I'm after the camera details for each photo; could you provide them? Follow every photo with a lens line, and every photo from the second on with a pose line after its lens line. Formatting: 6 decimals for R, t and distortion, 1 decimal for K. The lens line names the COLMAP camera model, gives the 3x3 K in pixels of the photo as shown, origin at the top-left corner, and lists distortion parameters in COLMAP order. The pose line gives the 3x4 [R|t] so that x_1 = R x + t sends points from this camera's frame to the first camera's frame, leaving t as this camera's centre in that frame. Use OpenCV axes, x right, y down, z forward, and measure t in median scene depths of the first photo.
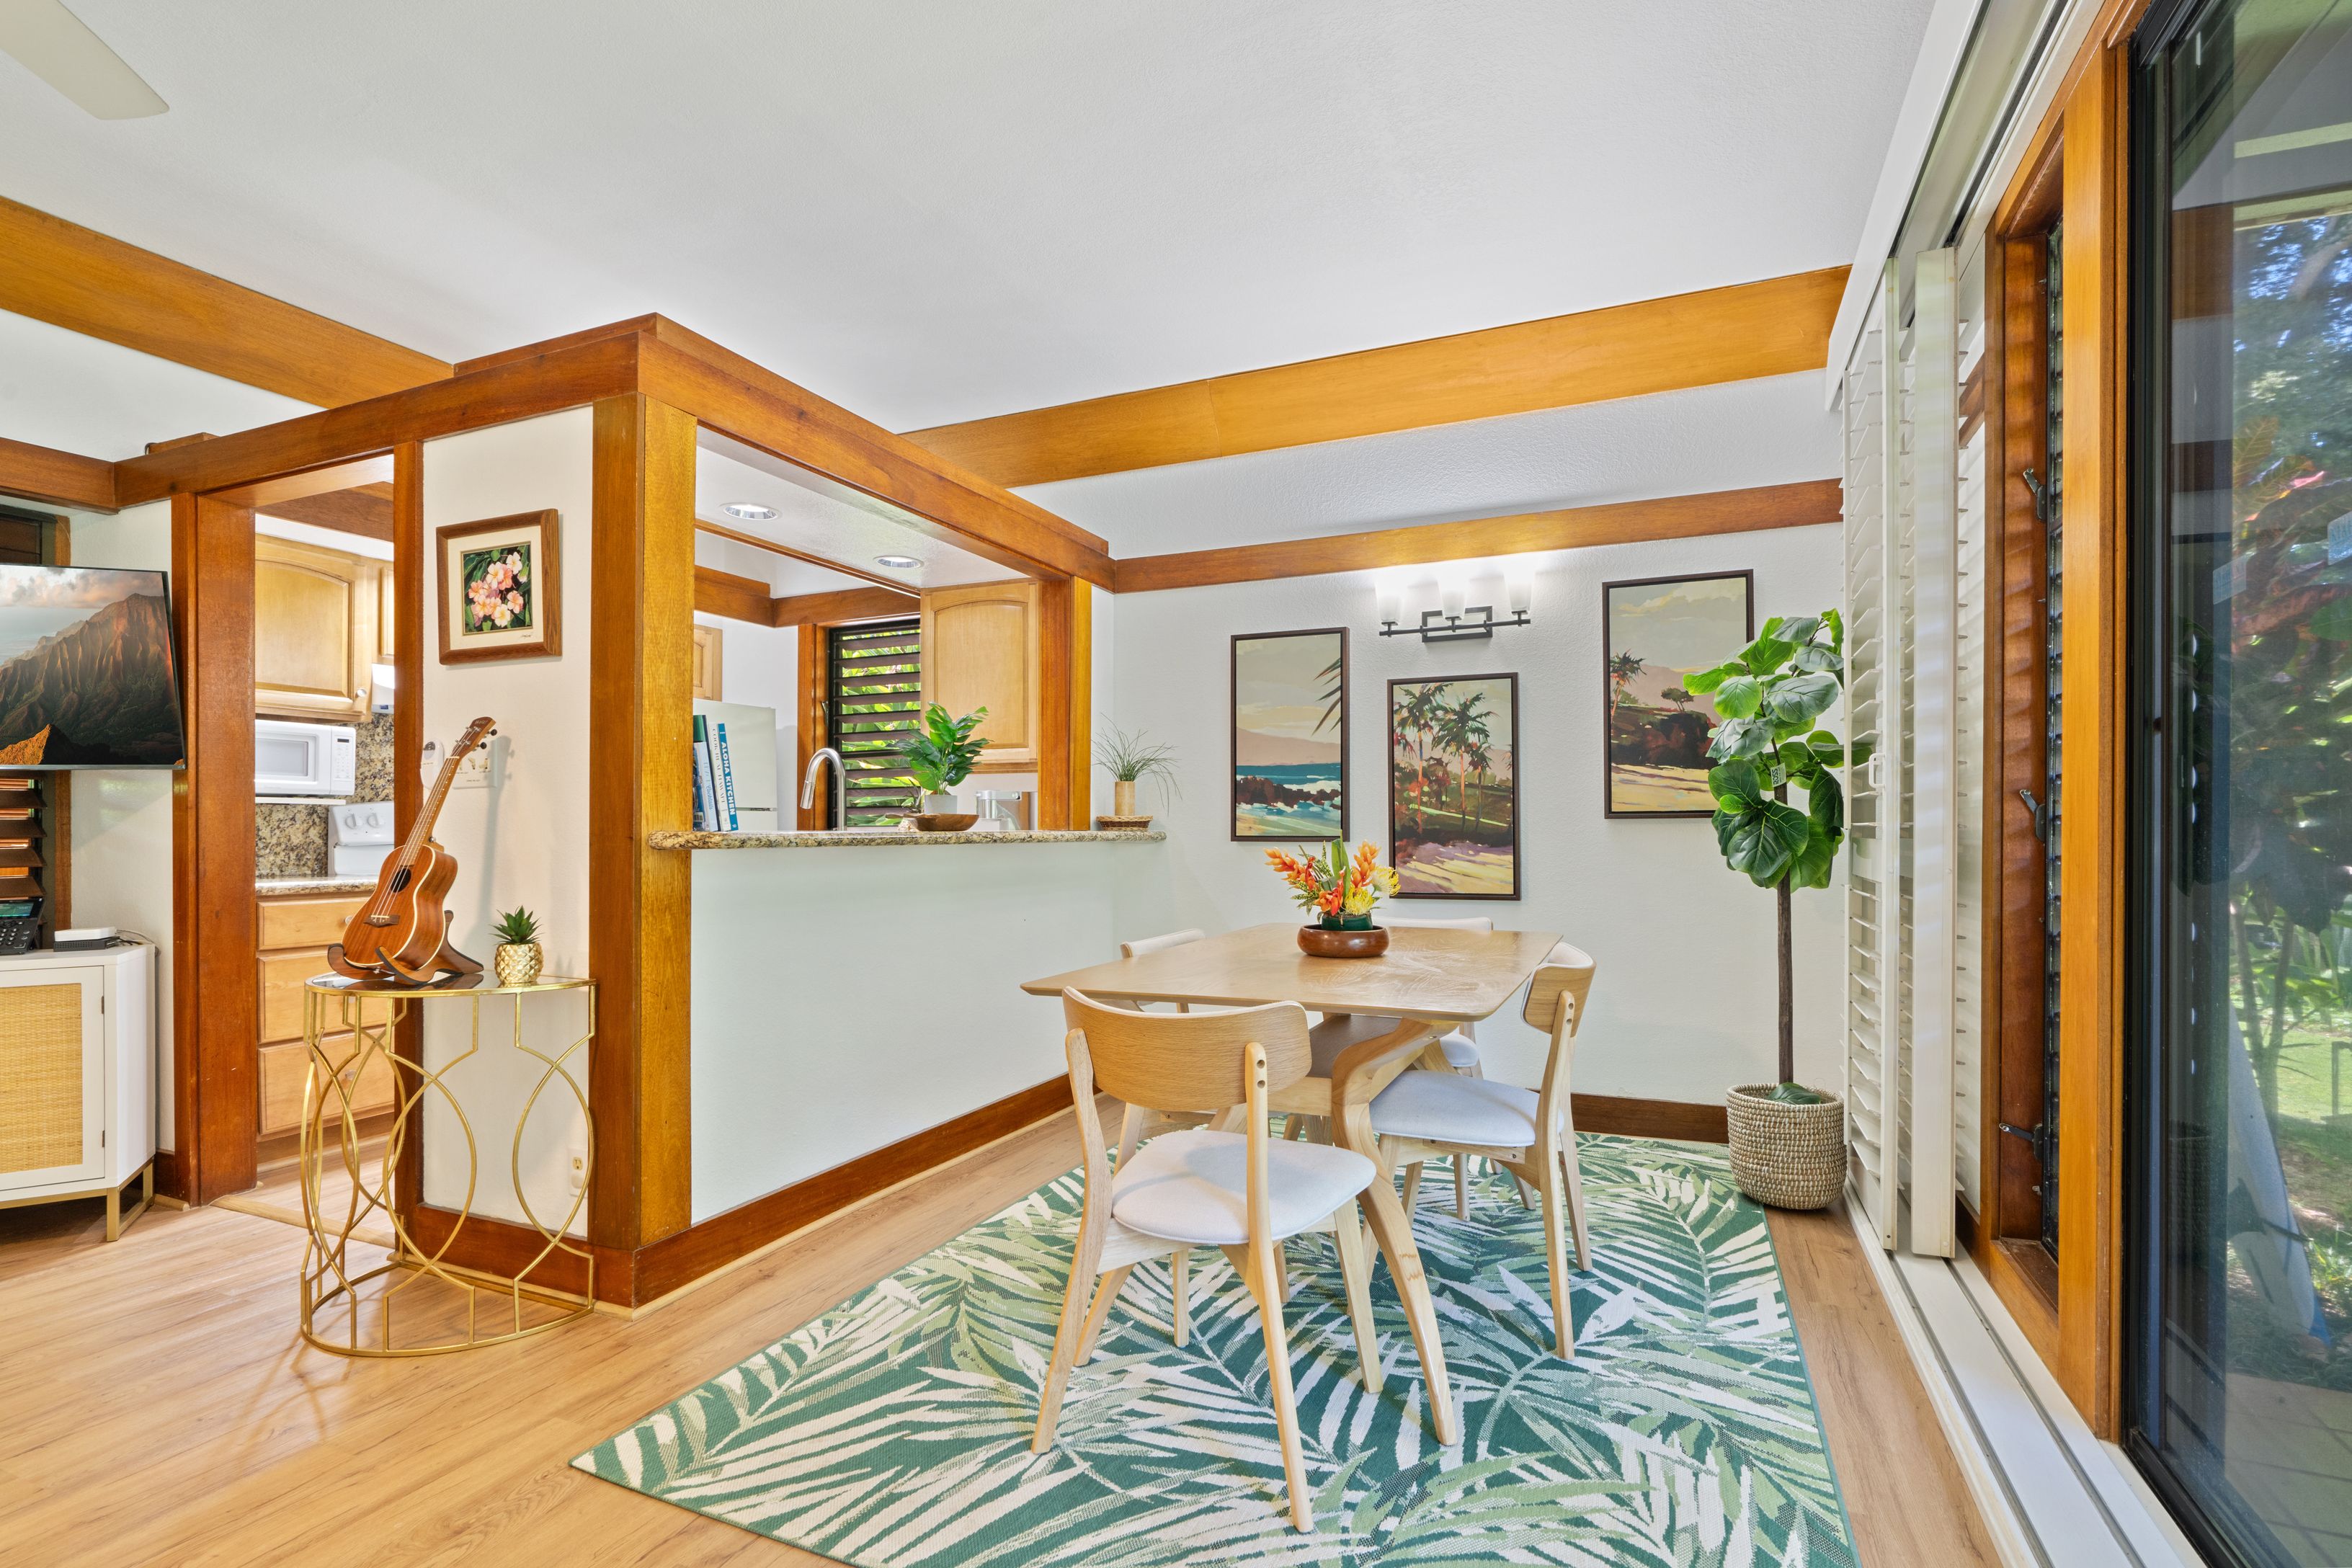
lens RADIAL K [[1089.2, 0, 1207.0], [0, 1089.2, 828.7], [0, 0, 1]] dist [-0.007265, 0.000732]
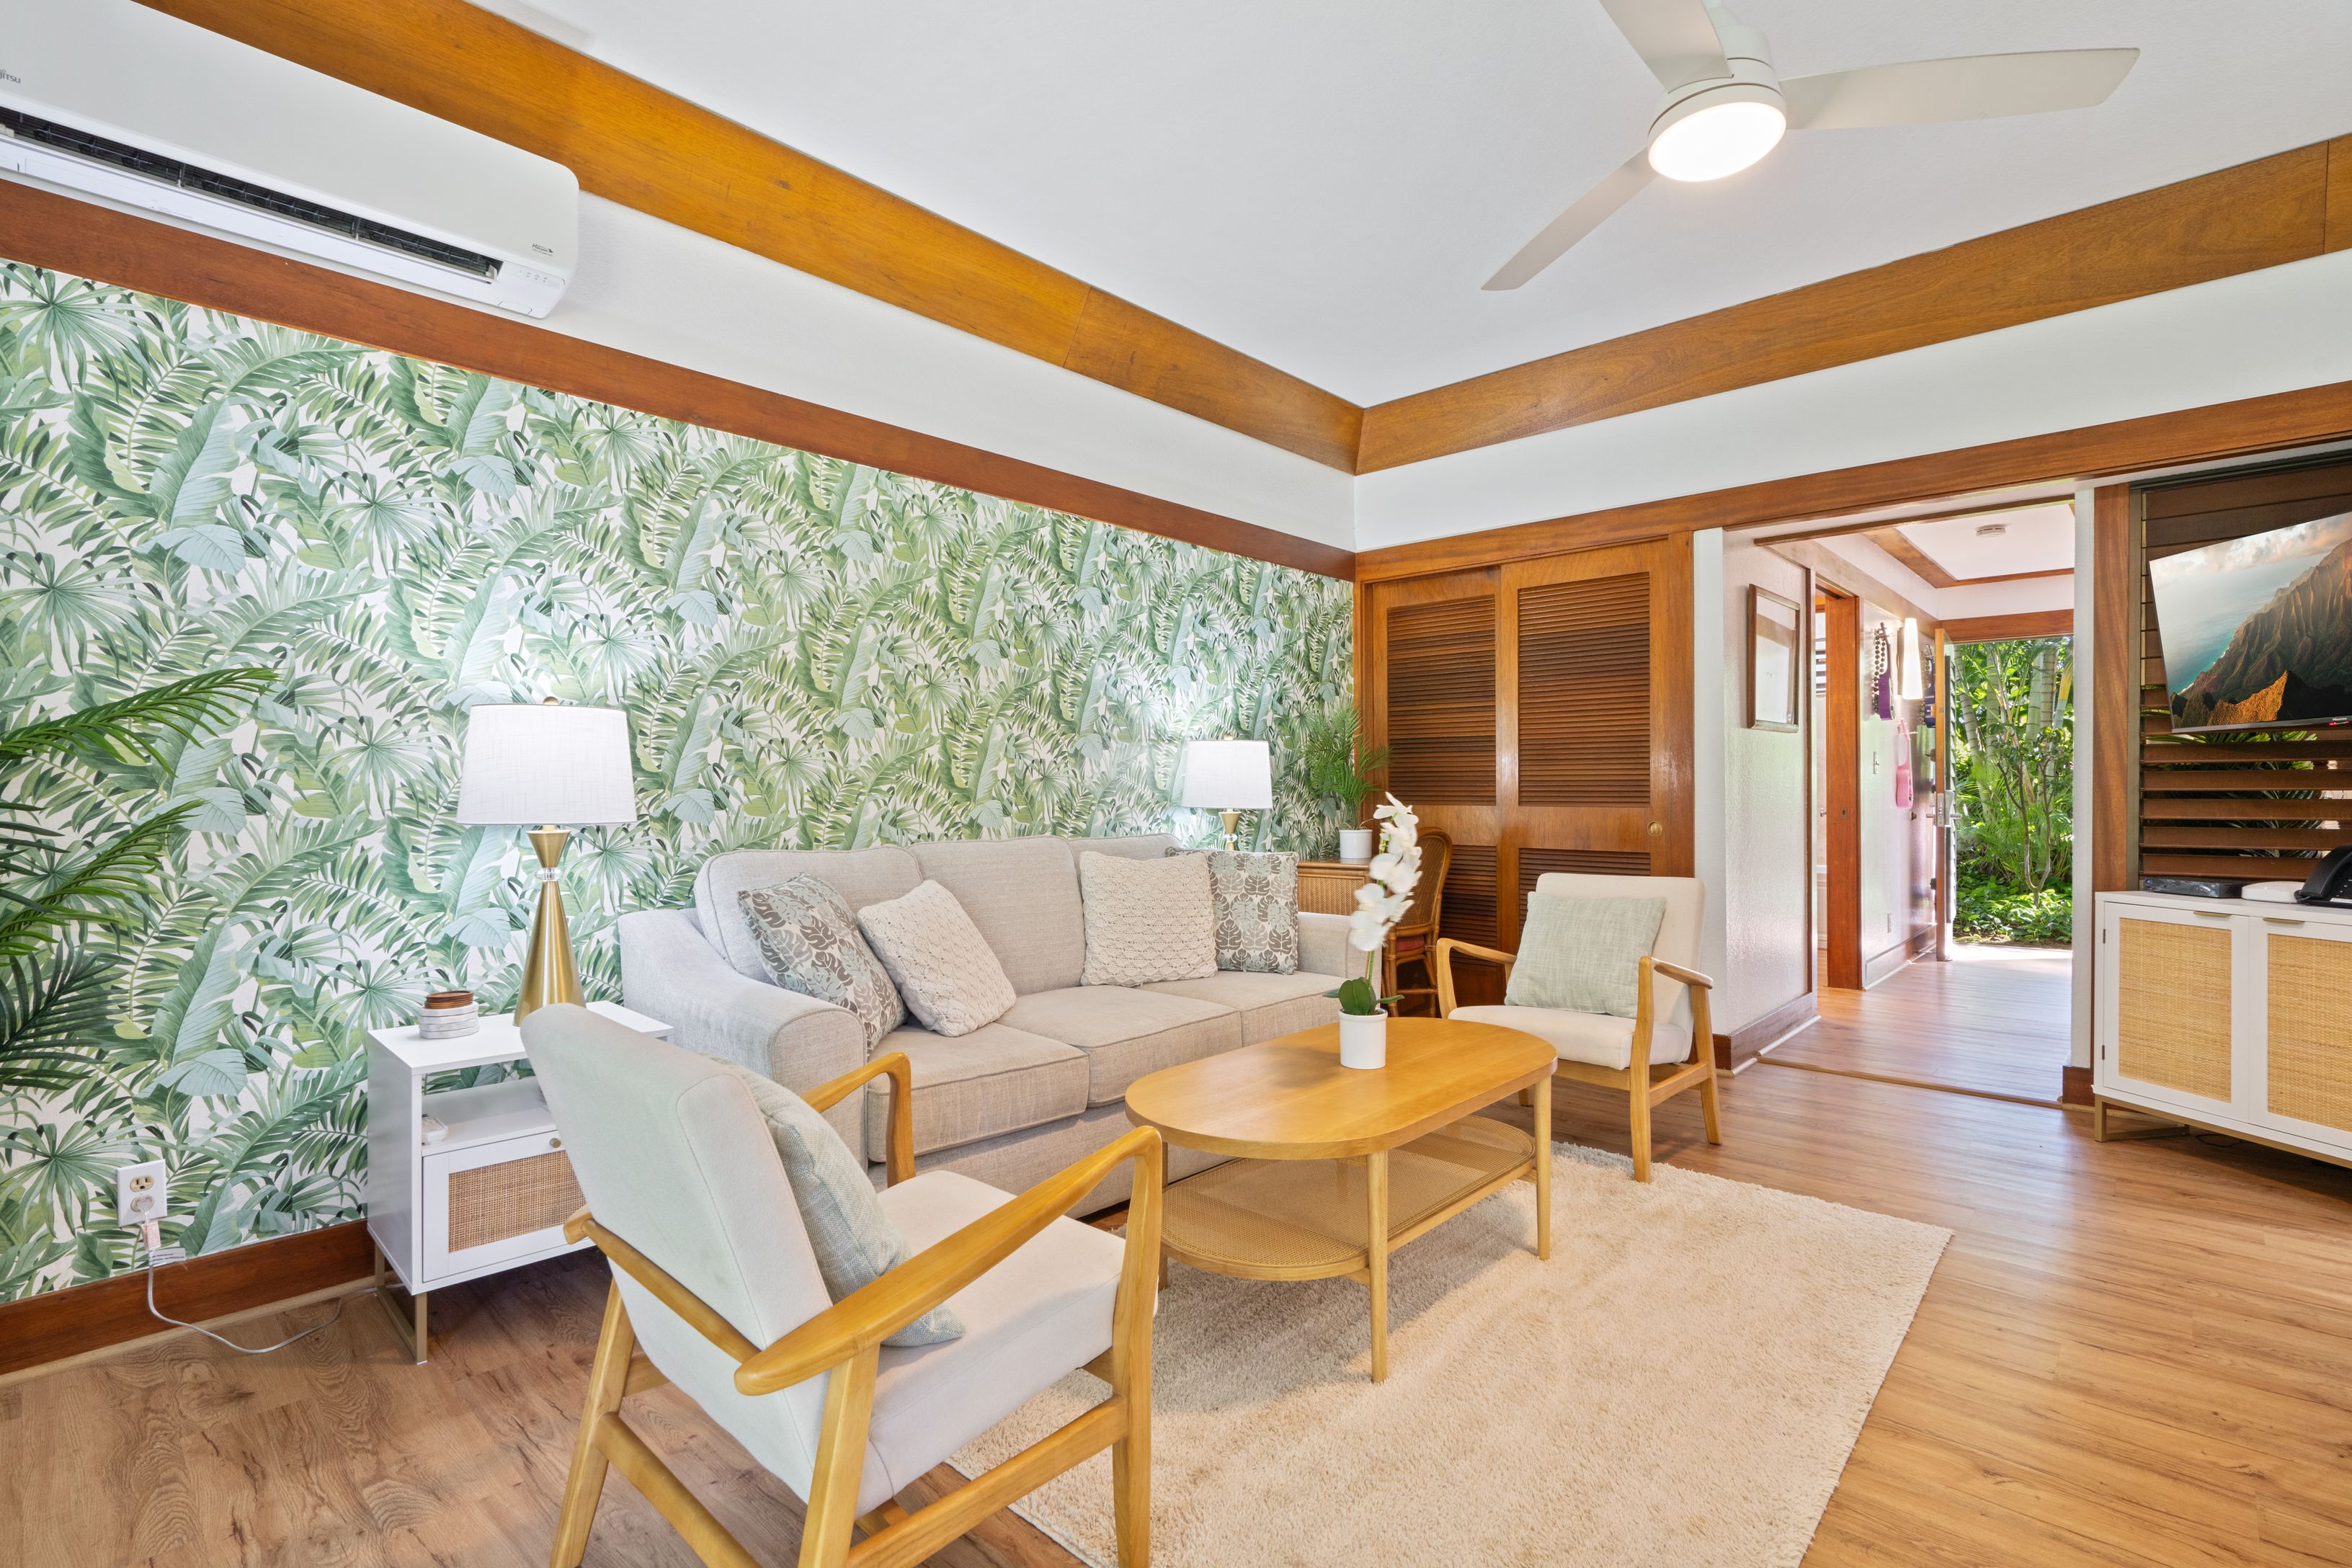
lens RADIAL K [[1118.7, 0, 1183.9], [0, 1118.7, 787.8], [0, 0, 1]] dist [-0.001609, 0.000591]
pose [[-0.338092, 0.006142, -0.941093, 0.150302], [-0.002231, 0.999971, 0.007328, -0.000534], [0.941110, 0.004577, -0.338069, 0.297925]]
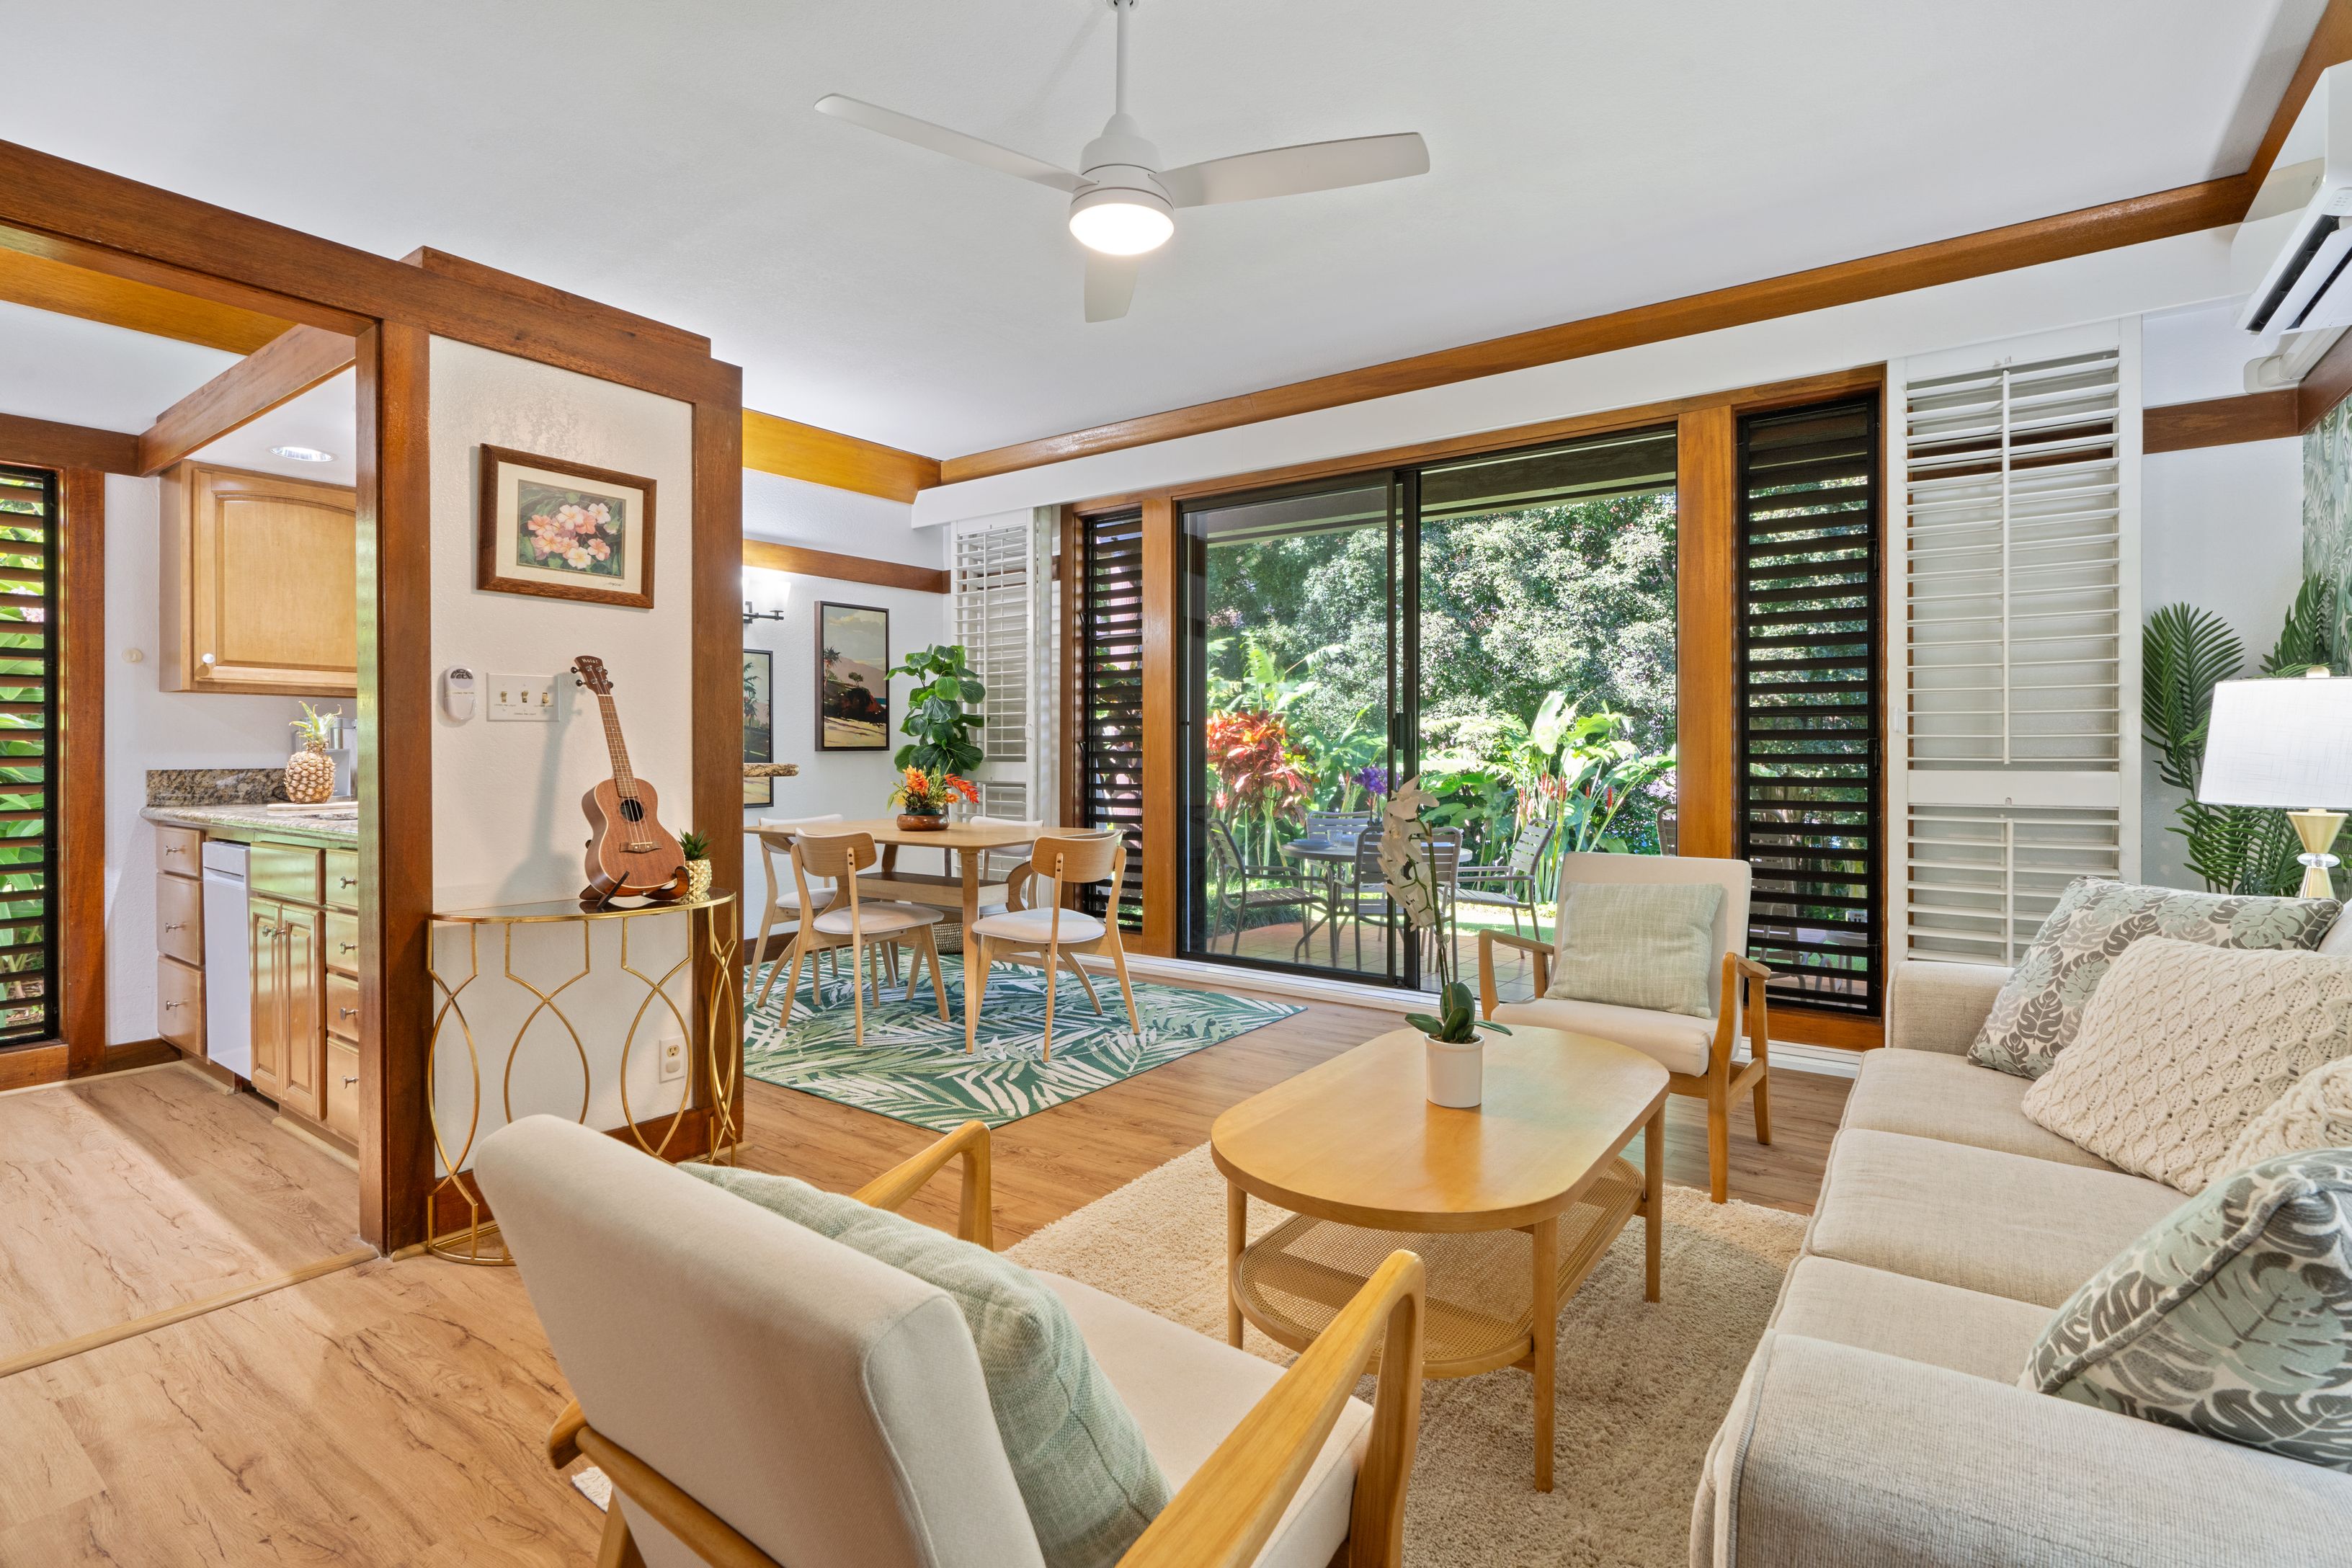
lens RADIAL K [[1102.2, 0, 1165.0], [0, 1102.2, 753.1], [0, 0, 1]] dist [0.000970, 0.000693]
pose [[0.237249, -0.000969, 0.971448, -1.085741], [0.002530, 0.999997, 0.000380, -0.006155], [-0.971446, 0.002368, 0.237250, 0.144061]]
